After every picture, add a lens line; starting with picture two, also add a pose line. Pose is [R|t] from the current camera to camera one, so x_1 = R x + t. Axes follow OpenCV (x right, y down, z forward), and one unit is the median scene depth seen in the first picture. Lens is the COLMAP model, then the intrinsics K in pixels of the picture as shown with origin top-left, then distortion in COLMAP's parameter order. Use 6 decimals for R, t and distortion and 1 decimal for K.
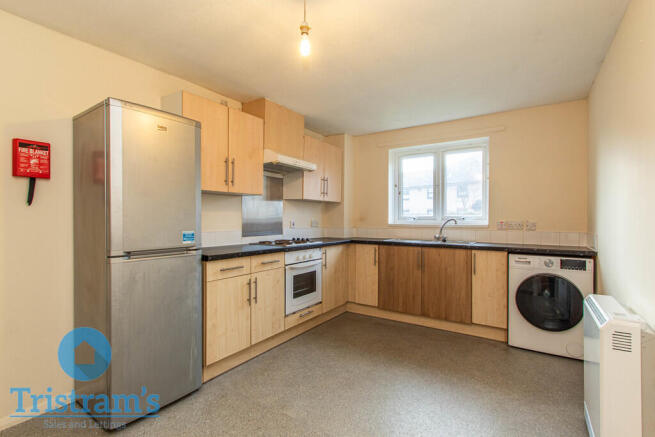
lens RADIAL K [[313.7, 0, 327.5], [0, 313.7, 218.5], [0, 0, 1]] dist [0.001350, 0.000074]
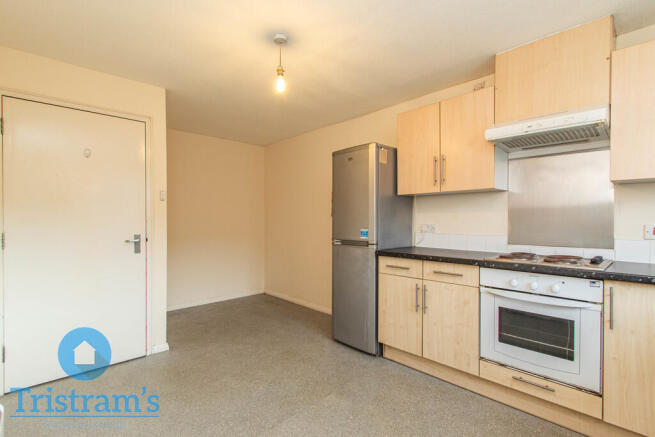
lens RADIAL K [[304.8, 0, 328.0], [0, 304.8, 222.1], [0, 0, 1]] dist [0.000372, 0.000045]
pose [[-0.216559, 0.004517, -0.976259, 0.562826], [-0.002741, 0.999983, 0.005235, 0.002164], [0.976266, 0.003809, -0.216542, 0.747248]]
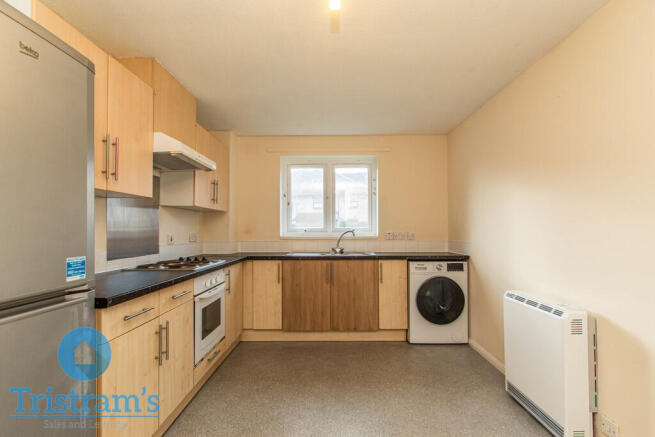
lens RADIAL K [[310.9, 0, 329.0], [0, 310.9, 226.8], [0, 0, 1]] dist [-0.000337, -0.000217]
pose [[0.835861, -0.000525, 0.548941, -0.246884], [0.006533, 0.999938, -0.008991, -0.002935], [-0.548902, 0.011102, 0.835813, 0.209074]]
